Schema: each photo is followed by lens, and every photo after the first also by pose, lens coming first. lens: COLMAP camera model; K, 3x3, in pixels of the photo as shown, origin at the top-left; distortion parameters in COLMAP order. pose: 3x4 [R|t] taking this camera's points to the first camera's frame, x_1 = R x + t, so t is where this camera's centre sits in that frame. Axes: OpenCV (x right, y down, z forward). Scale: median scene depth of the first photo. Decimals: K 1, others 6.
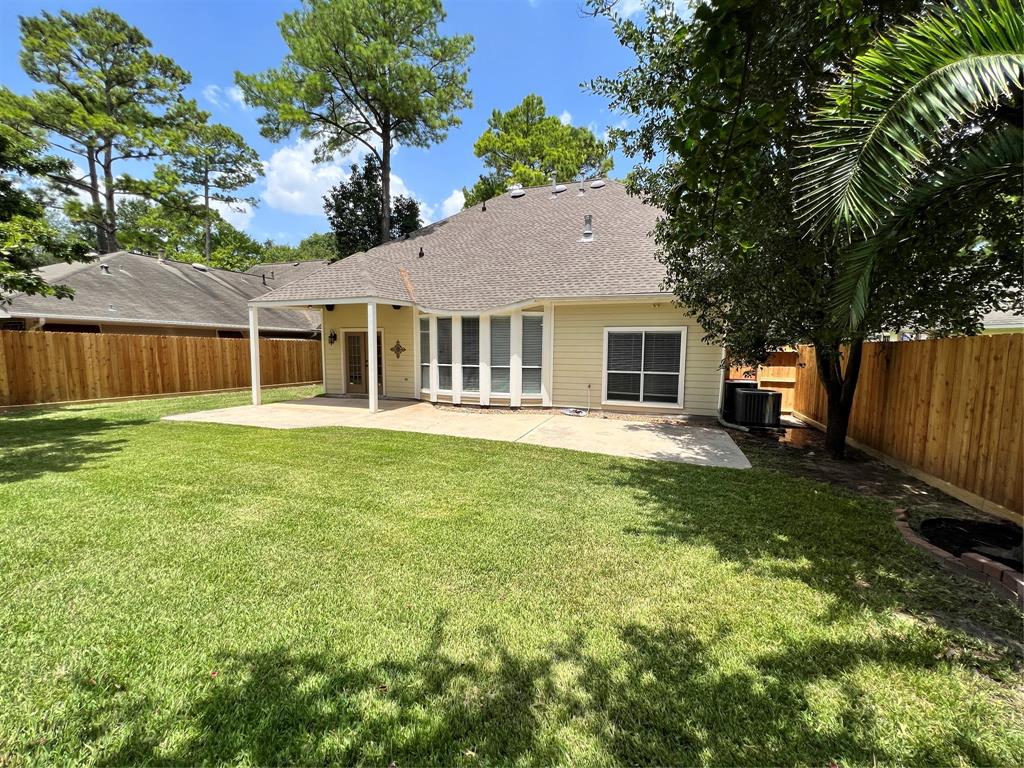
lens RADIAL K [[406.9, 0, 513.9], [0, 406.9, 383.2], [0, 0, 1]] dist [0.002927, -0.000379]
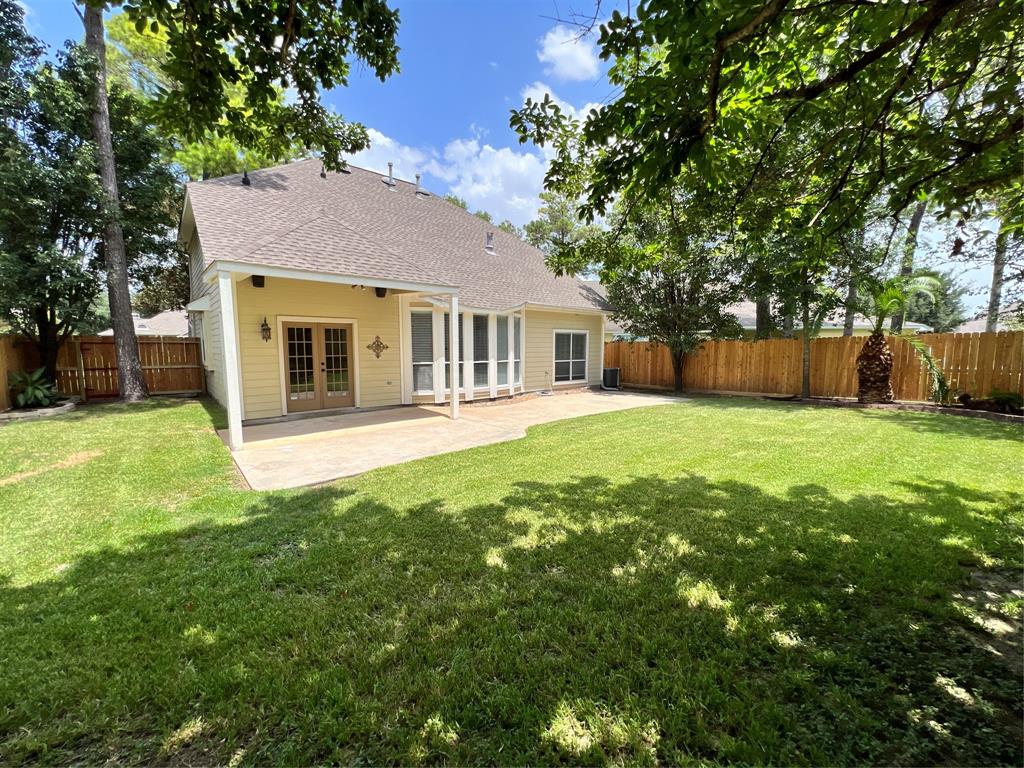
lens RADIAL K [[406.9, 0, 515.7], [0, 406.9, 386.5], [0, 0, 1]] dist [0.002927, -0.000379]
pose [[0.495792, -0.093232, 0.863422, -0.985647], [0.080649, 0.994867, 0.061115, -0.037422], [-0.864688, 0.039333, 0.500767, 0.416162]]
